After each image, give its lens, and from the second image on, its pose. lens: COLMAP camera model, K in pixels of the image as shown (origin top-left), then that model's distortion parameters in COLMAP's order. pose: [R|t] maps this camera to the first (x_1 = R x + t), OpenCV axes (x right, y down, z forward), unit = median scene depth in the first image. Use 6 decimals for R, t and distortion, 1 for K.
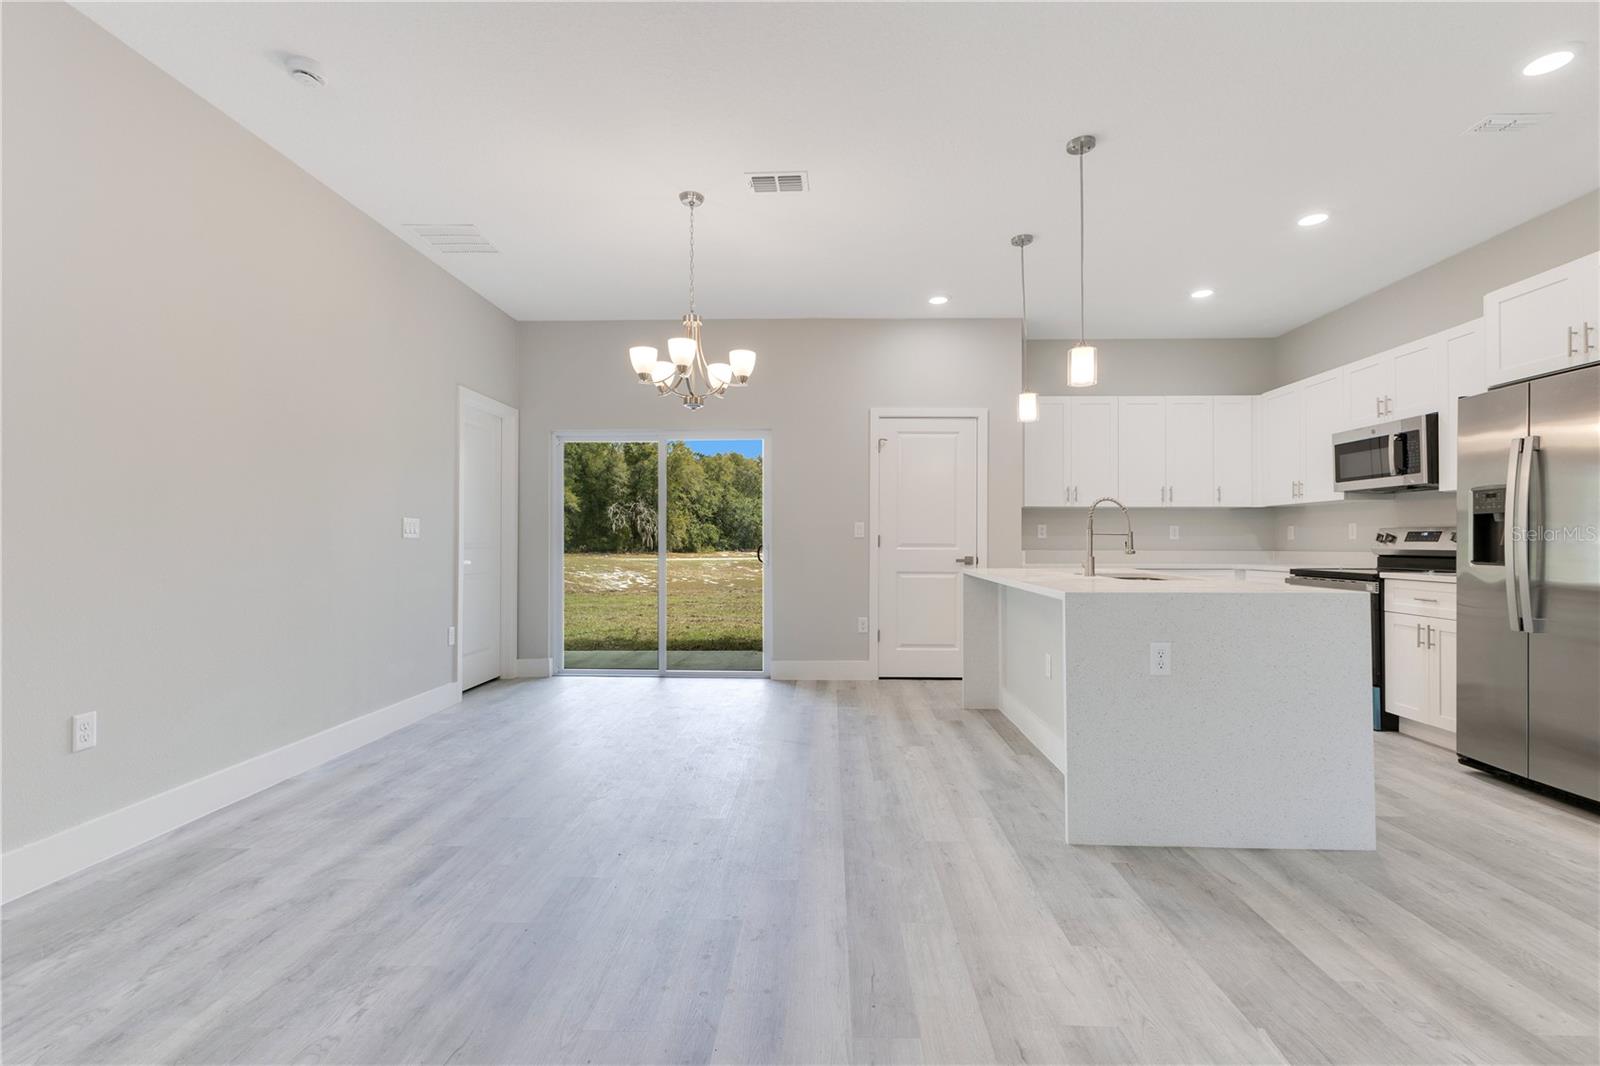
lens RADIAL K [[724.2, 0, 806.2], [0, 724.2, 533.3], [0, 0, 1]] dist [0.009052, 0.000300]
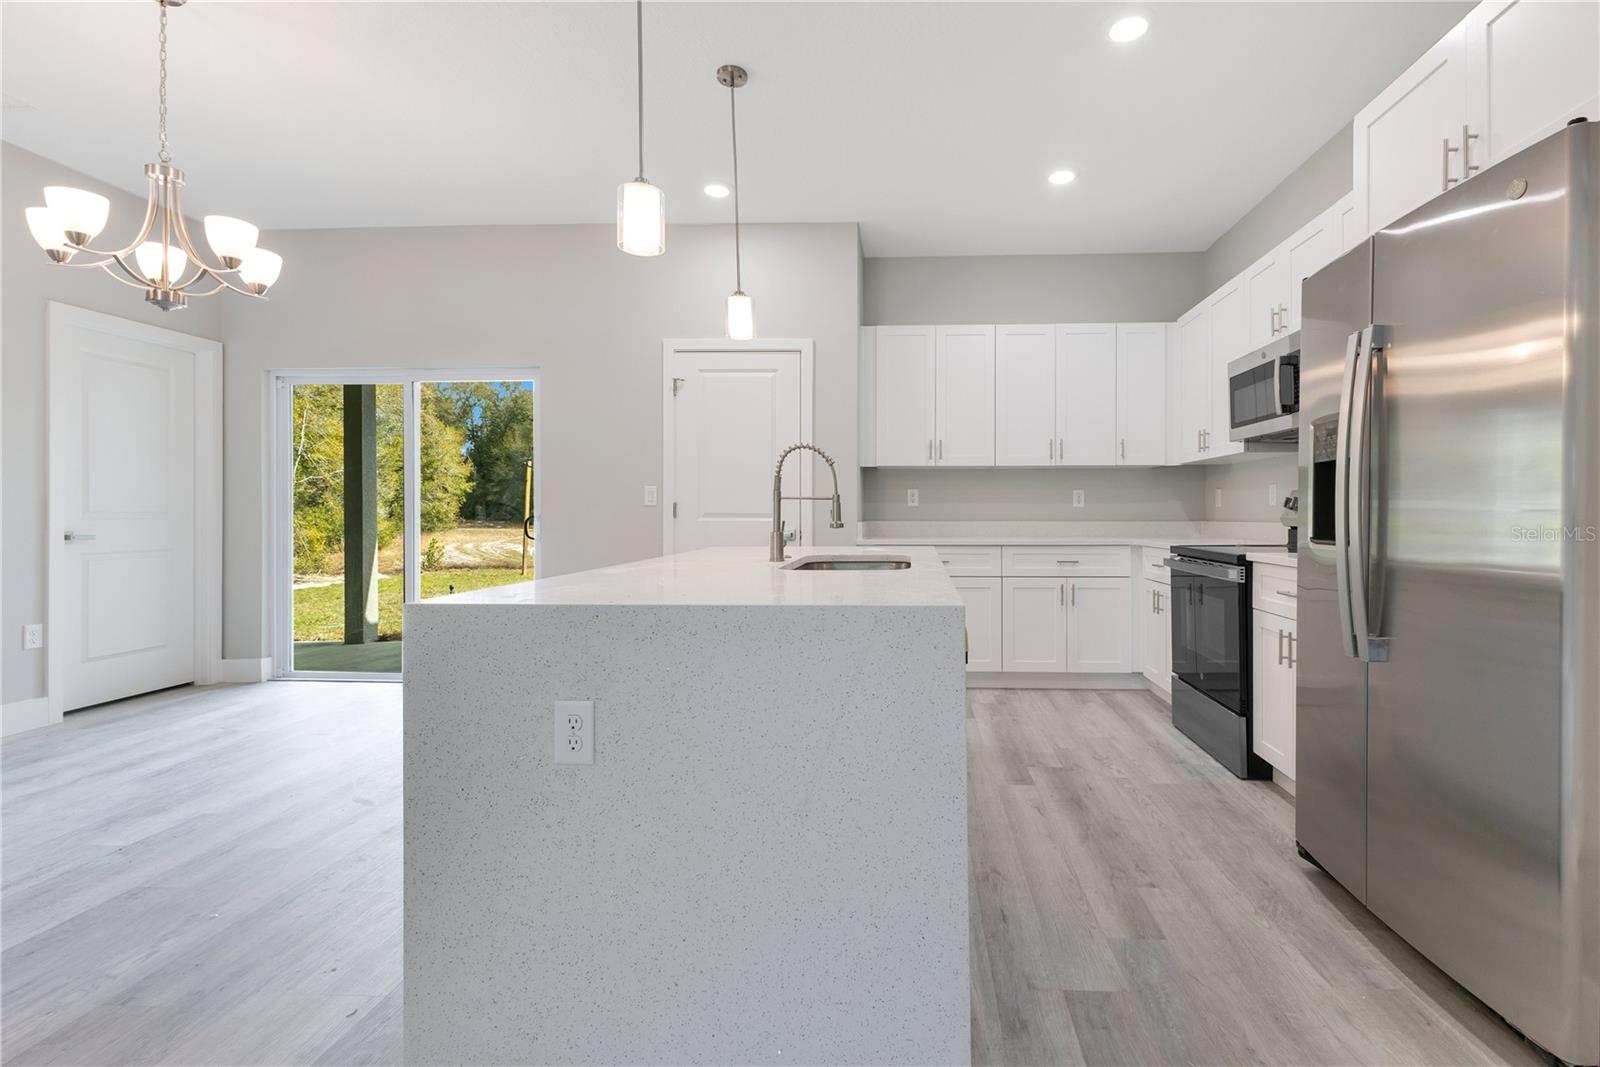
lens RADIAL K [[724.8, 0, 874.2], [0, 724.8, 512.5], [0, 0, 1]] dist [0.004283, -0.000175]
pose [[0.999837, -0.001070, -0.018045, 0.392330], [0.001259, 0.999944, 0.010481, 0.006863], [0.018033, -0.010502, 0.999782, 0.267394]]
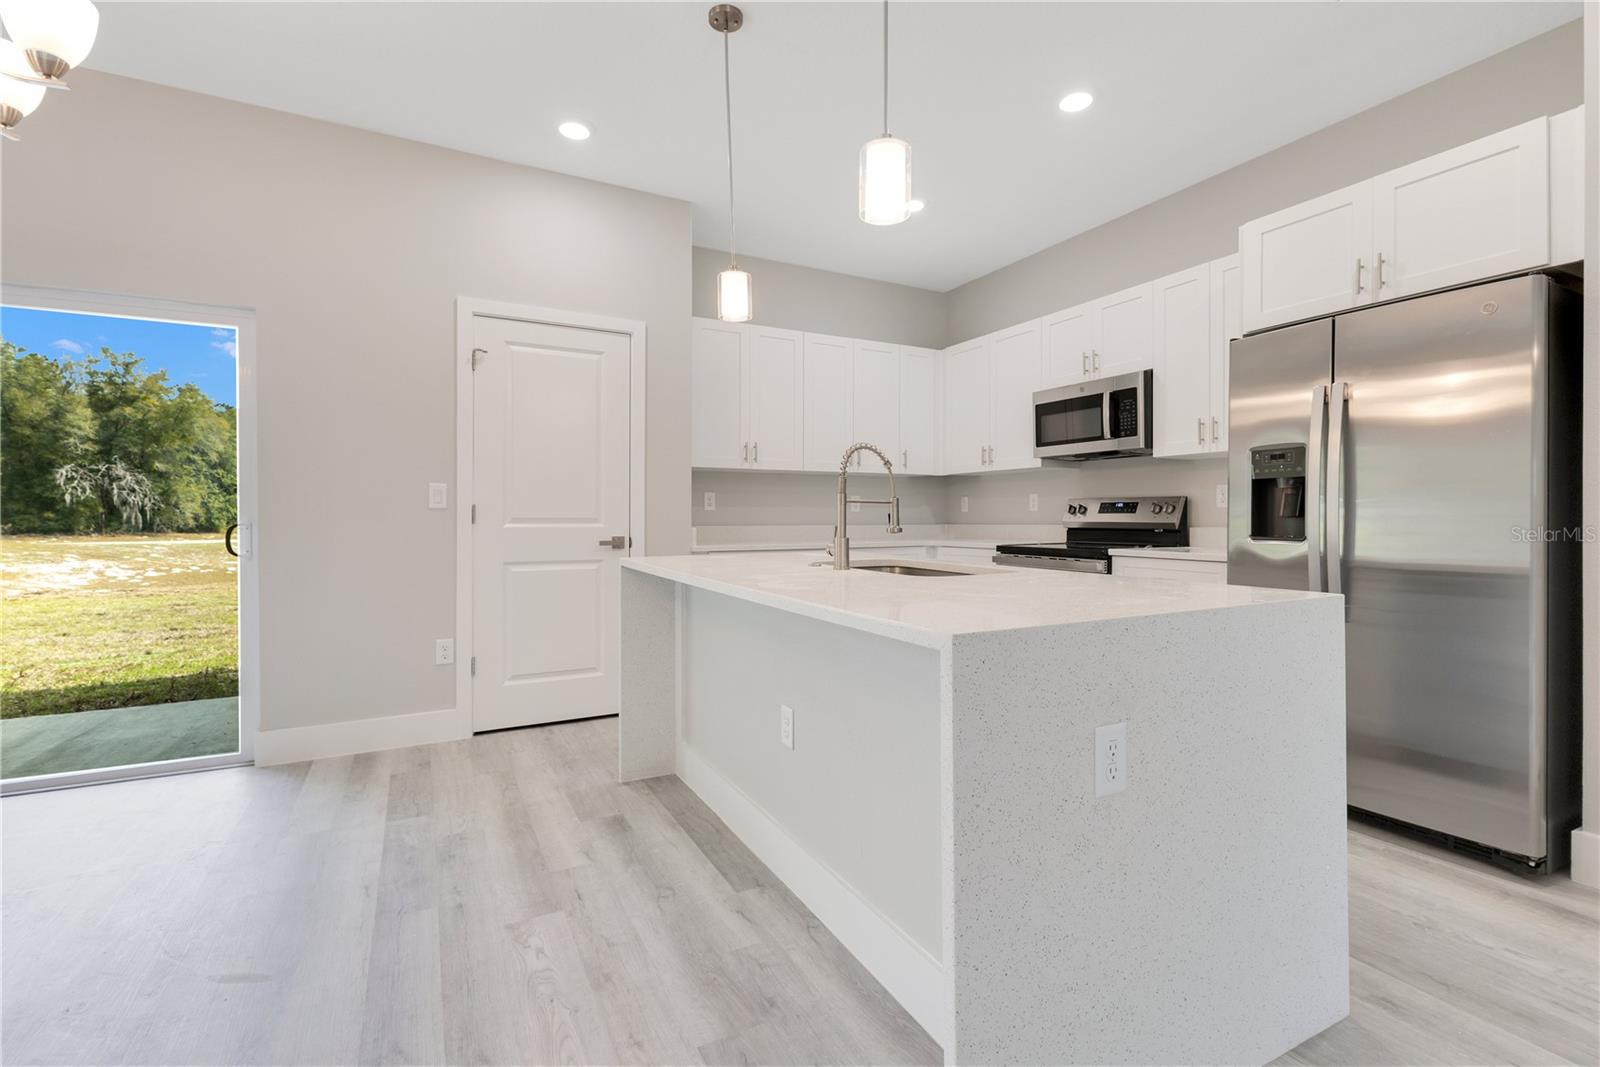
lens RADIAL K [[729.8, 0, 805.6], [0, 729.8, 516.8], [0, 0, 1]] dist [0.009107, -0.000106]
pose [[0.868032, -0.002536, 0.496502, 0.043865], [-0.002843, 0.999945, 0.010078, 0.006964], [-0.496501, -0.010159, 0.867977, 0.377825]]
